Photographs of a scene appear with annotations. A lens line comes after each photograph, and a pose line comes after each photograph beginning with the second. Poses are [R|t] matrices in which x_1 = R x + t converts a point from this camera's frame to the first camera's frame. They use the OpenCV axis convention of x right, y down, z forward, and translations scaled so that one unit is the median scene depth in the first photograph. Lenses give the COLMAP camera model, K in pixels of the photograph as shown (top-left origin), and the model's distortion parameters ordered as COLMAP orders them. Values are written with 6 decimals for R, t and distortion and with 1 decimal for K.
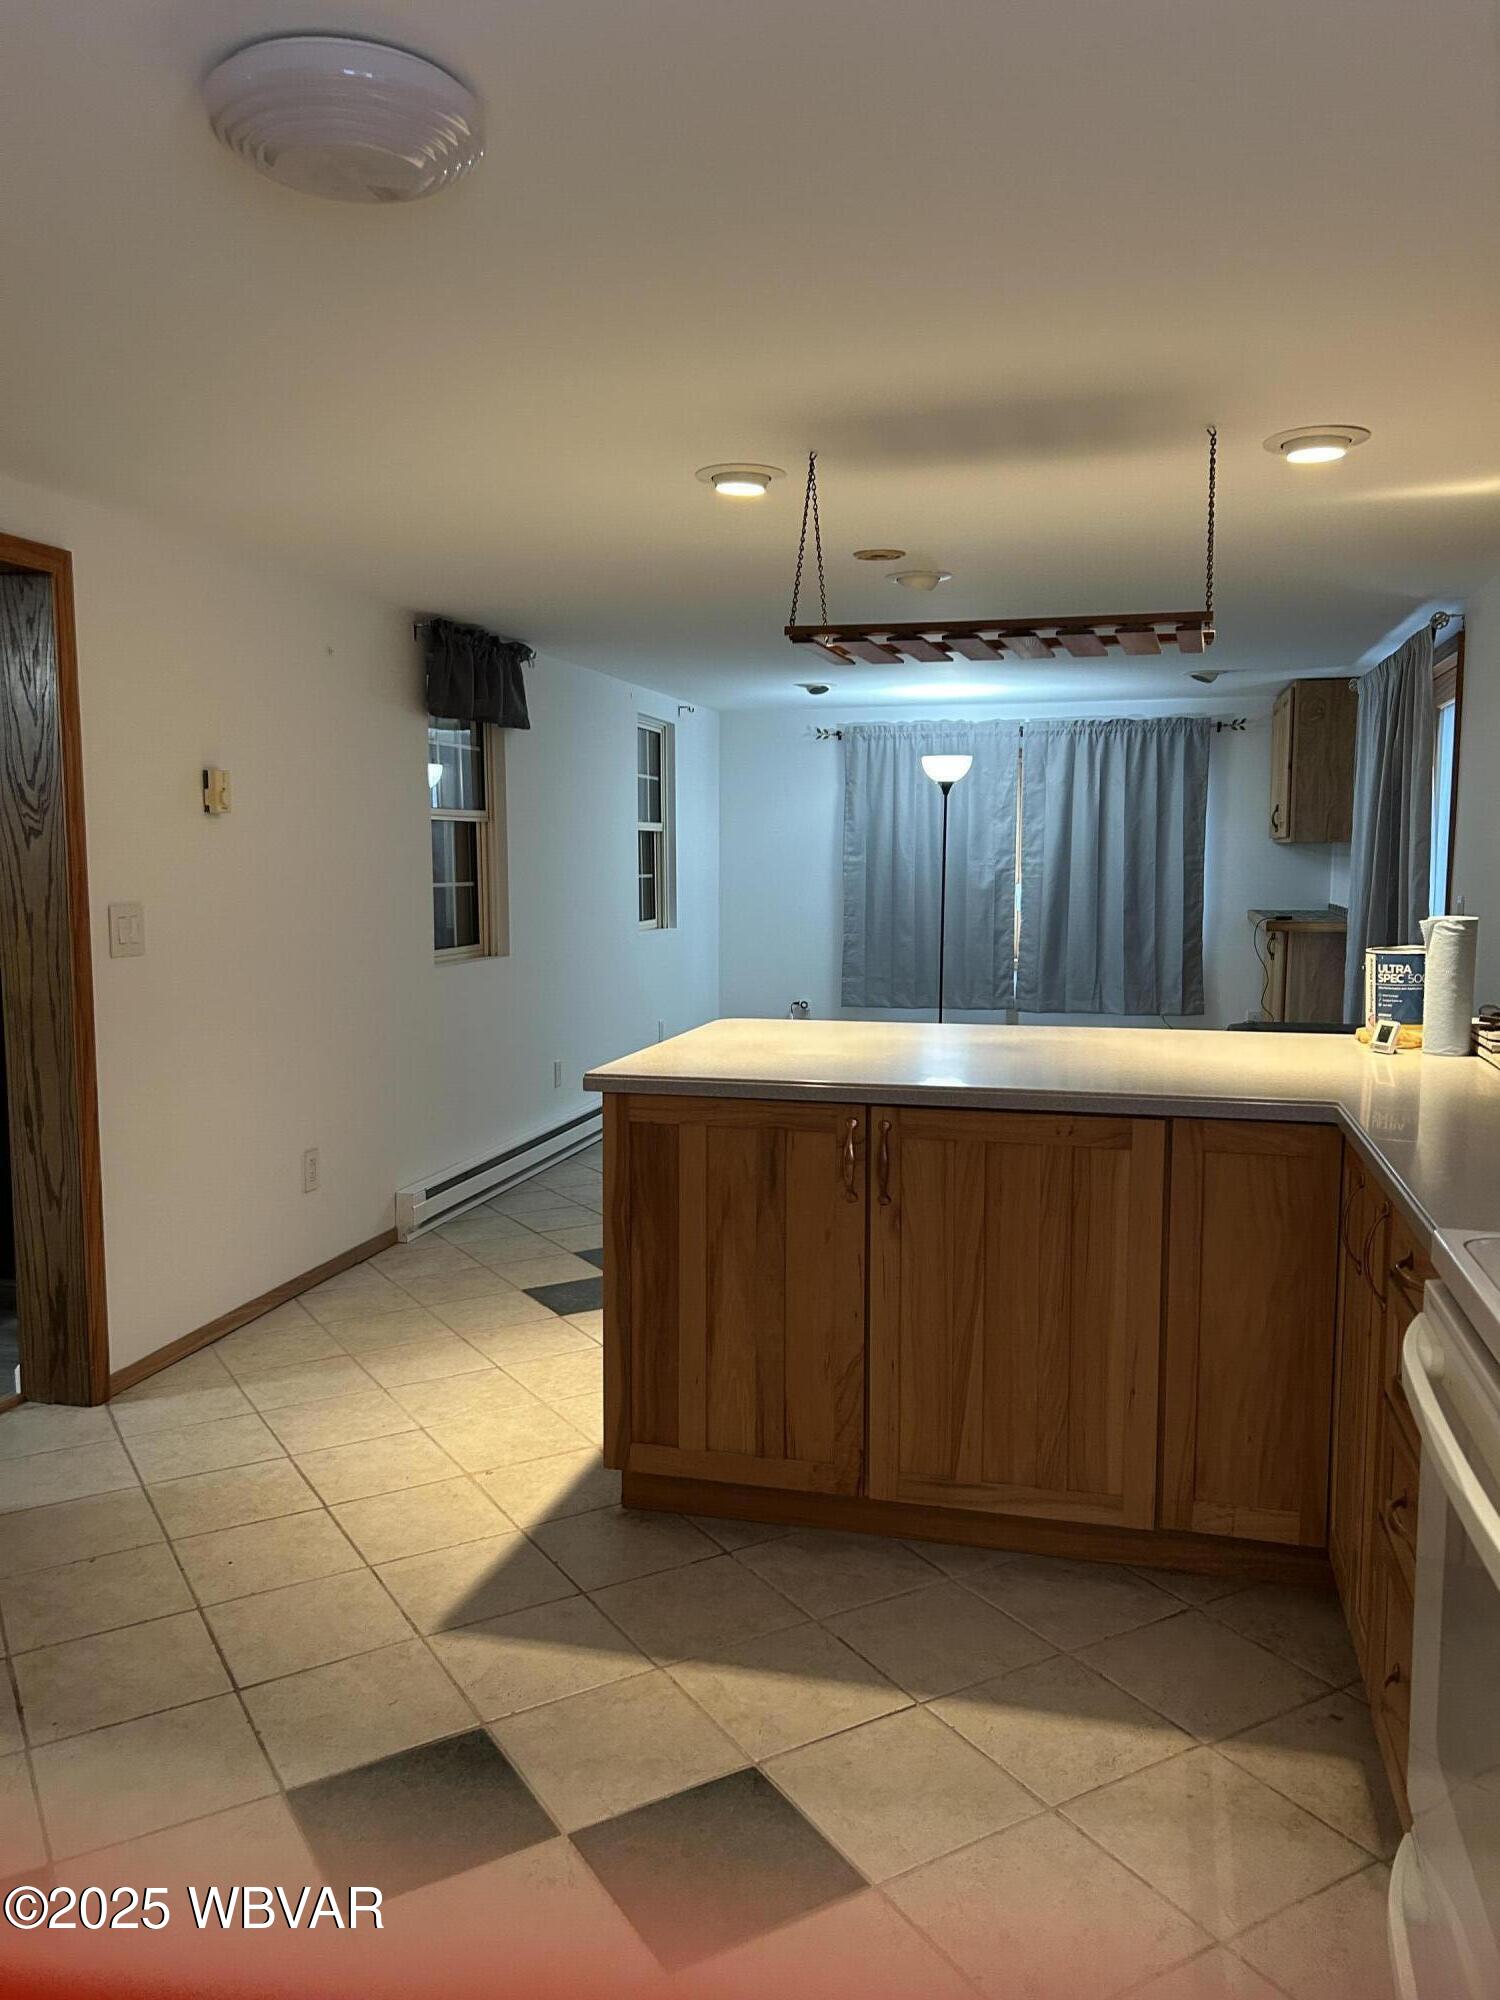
lens RADIAL K [[1511.9, 0, 755.5], [0, 1511.9, 1008.6], [0, 0, 1]] dist [0.093901, -0.062256]
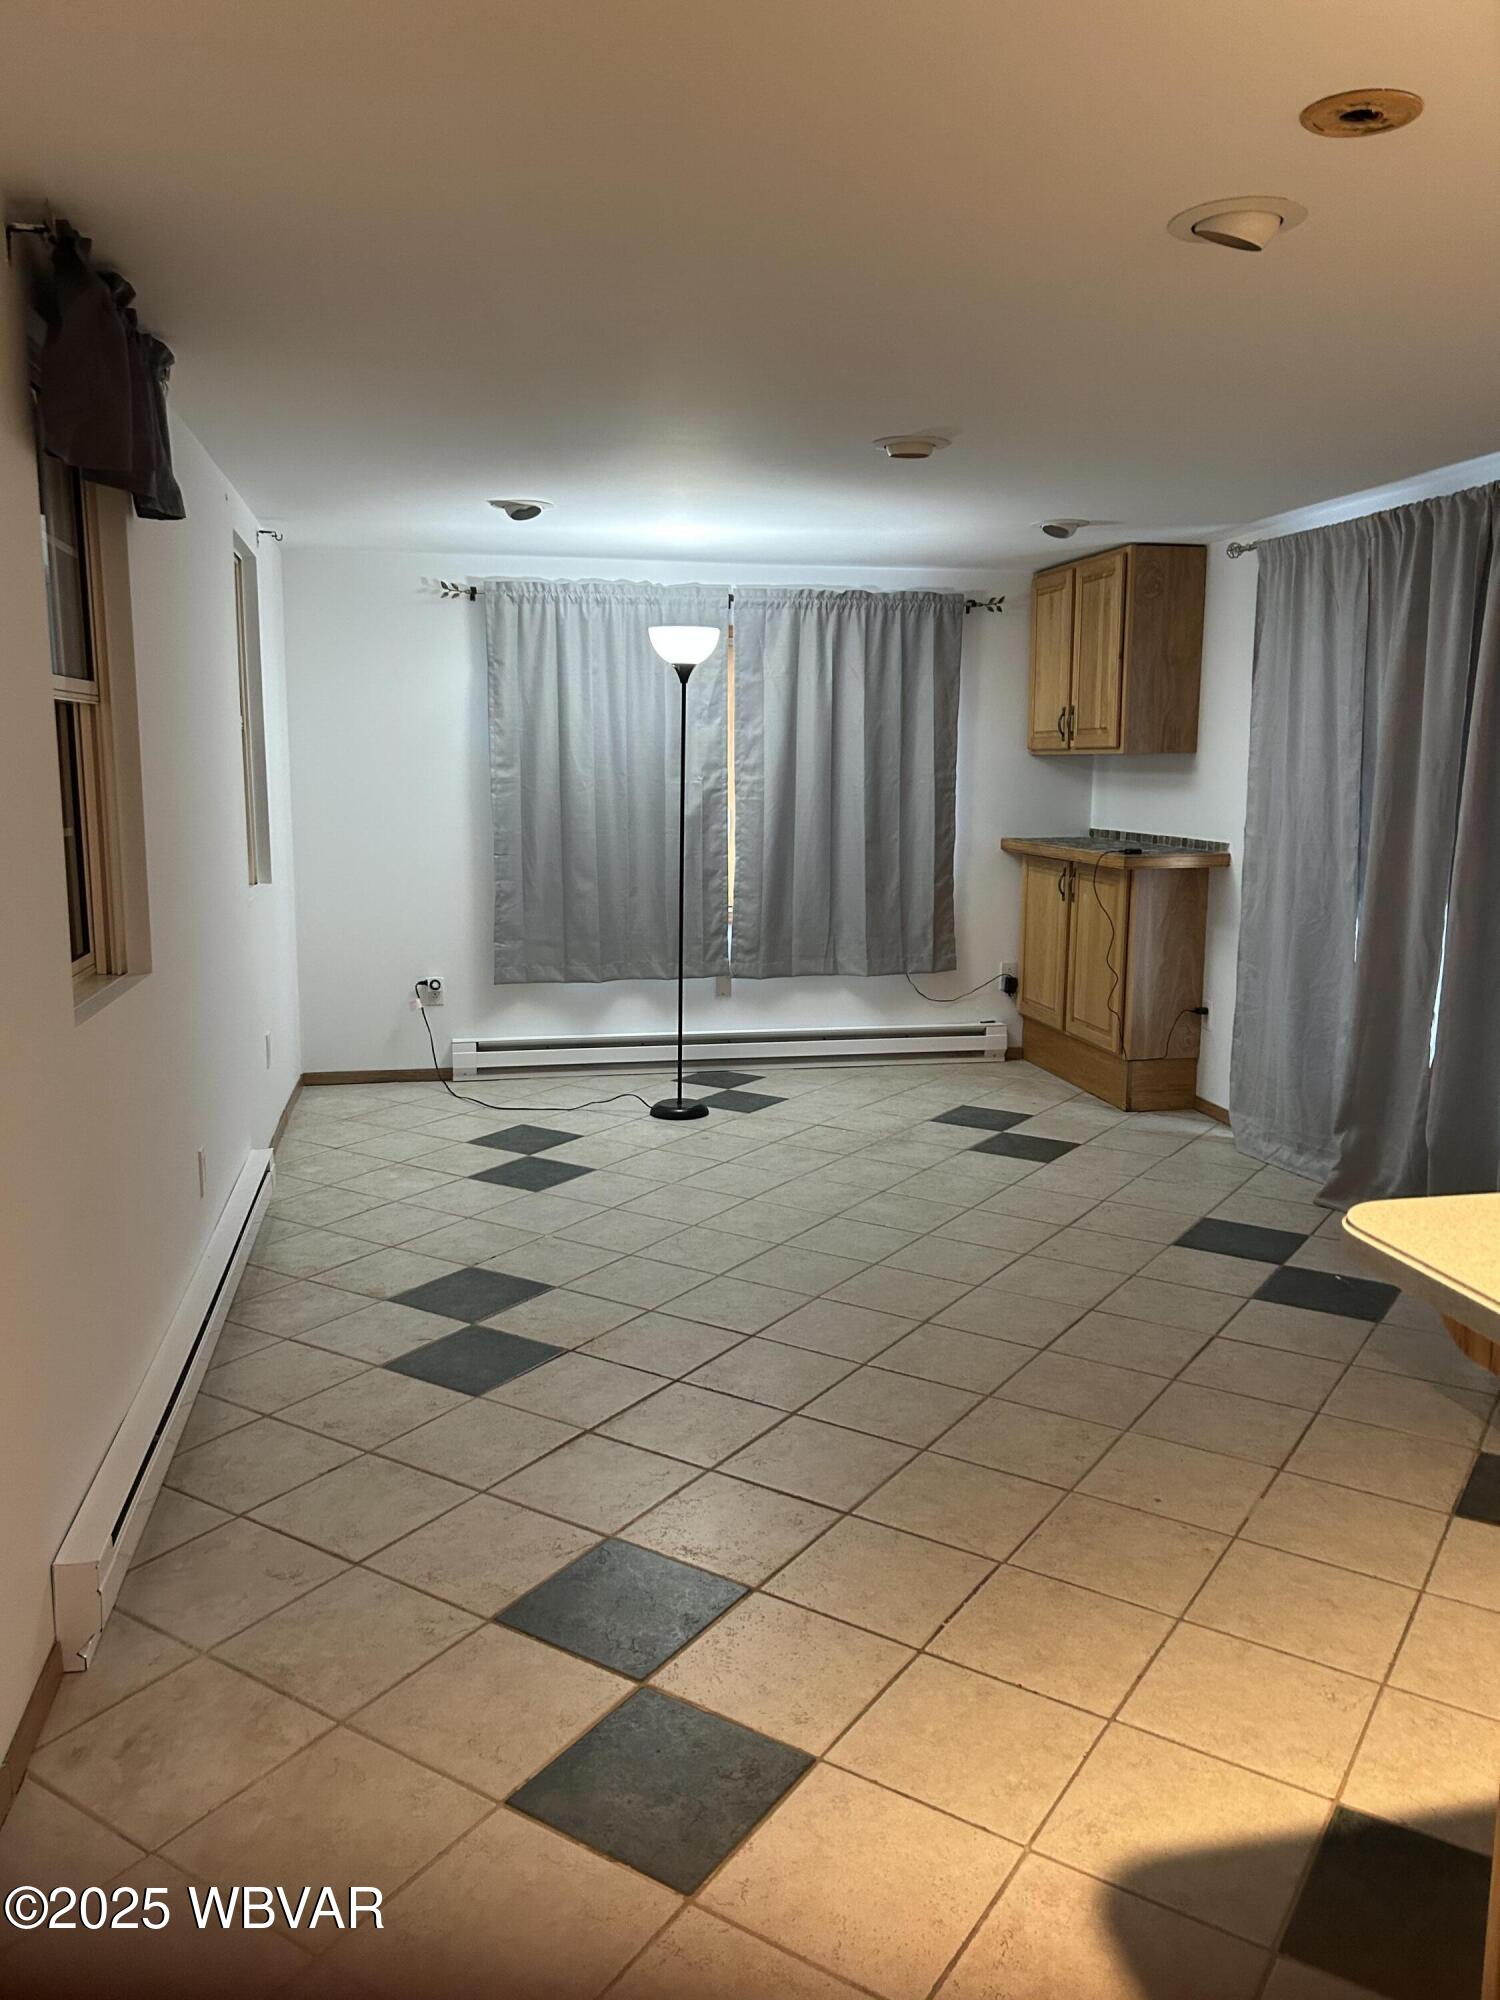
lens RADIAL K [[1511.9, 0, 744.6], [0, 1511.9, 985.9], [0, 0, 1]] dist [0.093901, -0.062256]
pose [[0.901204, -0.061862, 0.428956, -0.146668], [0.042322, 0.997592, 0.054953, -0.035868], [-0.431323, -0.031370, 0.901652, 0.323827]]
